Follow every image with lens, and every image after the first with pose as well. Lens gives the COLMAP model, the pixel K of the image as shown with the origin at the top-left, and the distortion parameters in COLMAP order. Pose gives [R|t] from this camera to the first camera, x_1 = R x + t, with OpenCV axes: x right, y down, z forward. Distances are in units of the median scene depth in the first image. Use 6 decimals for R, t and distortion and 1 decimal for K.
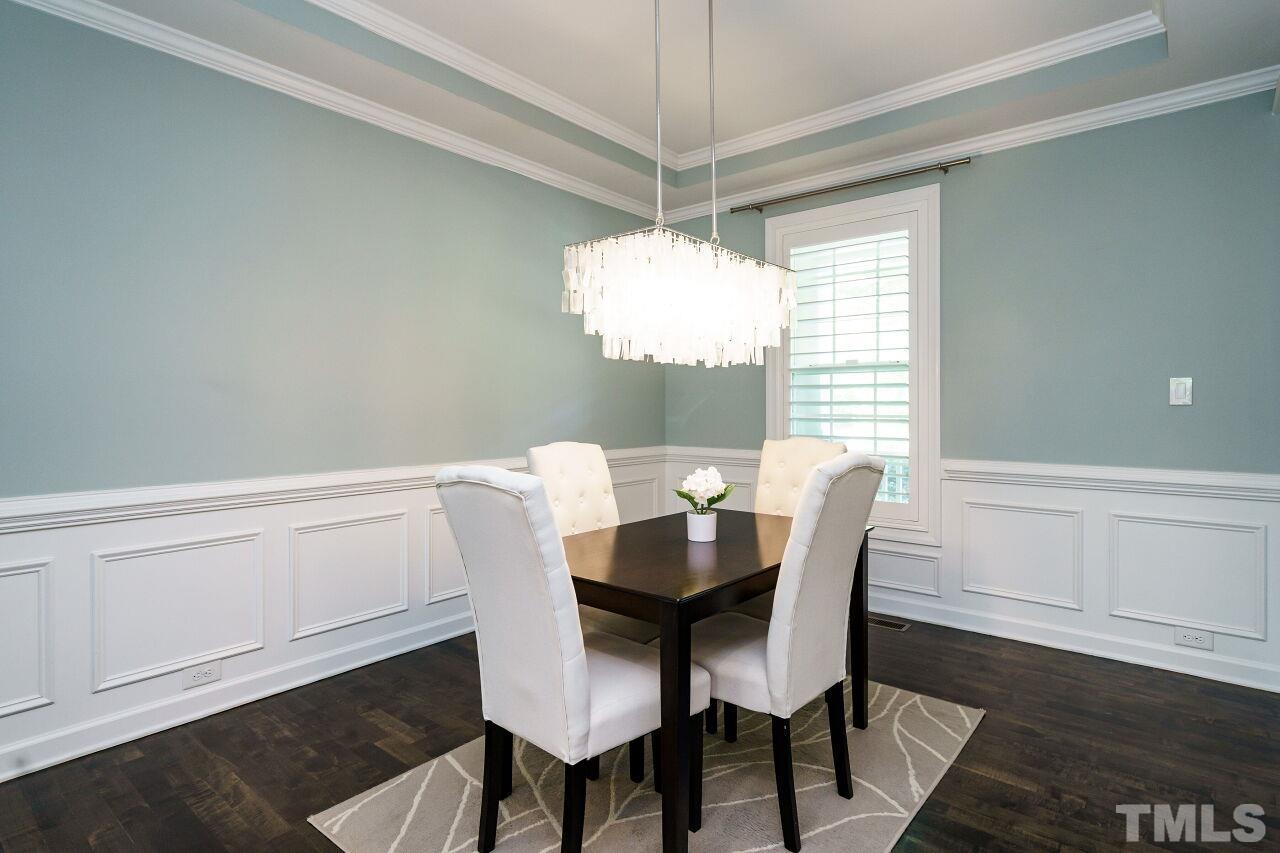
lens RADIAL K [[914.2, 0, 640.0], [0, 914.2, 426.5], [0, 0, 1]] dist [0.007107, 0.000922]
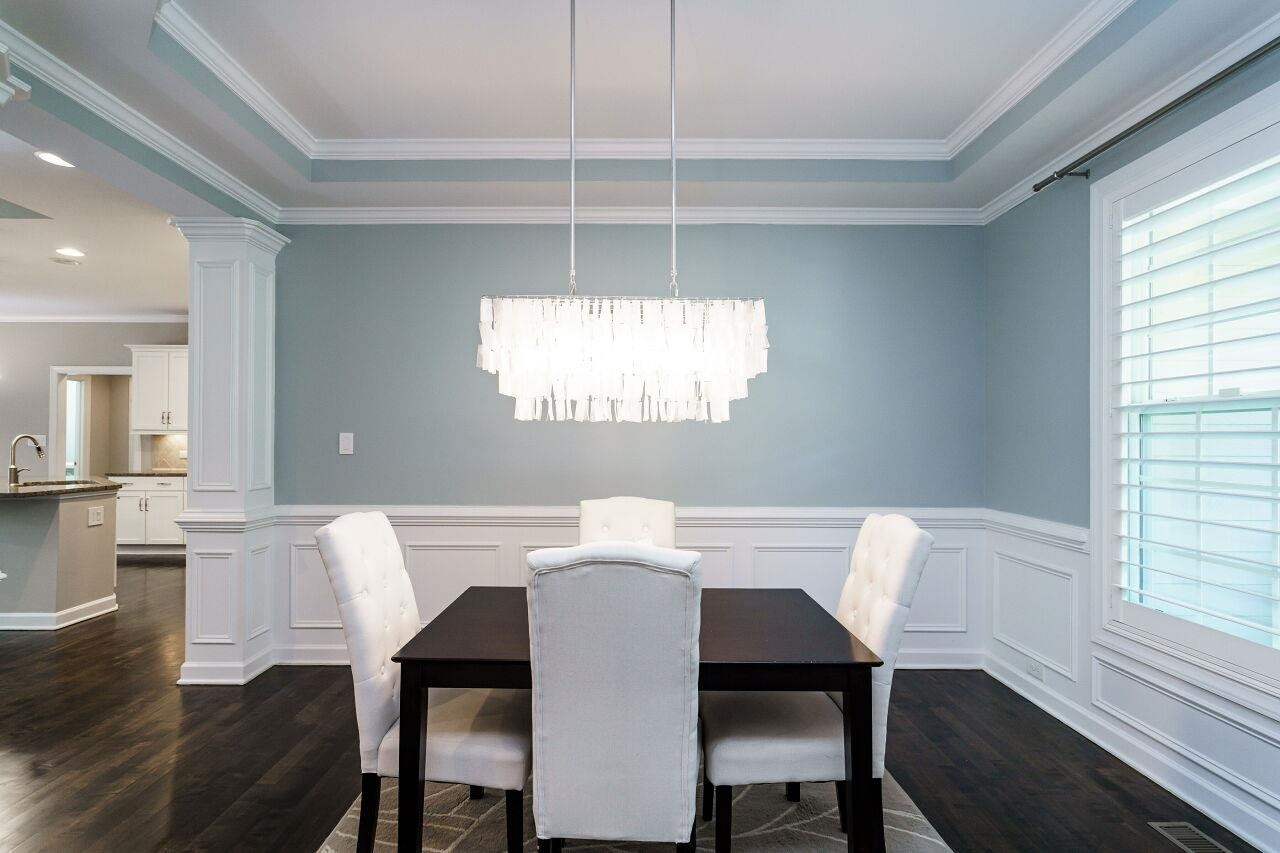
lens RADIAL K [[652.9, 0, 635.1], [0, 652.9, 439.8], [0, 0, 1]] dist [0.002079, 0.000156]
pose [[0.522902, 0.005786, -0.852373, 0.393021], [-0.018633, 0.999816, -0.004643, -0.032867], [0.852189, 0.018310, 0.522913, 0.489405]]
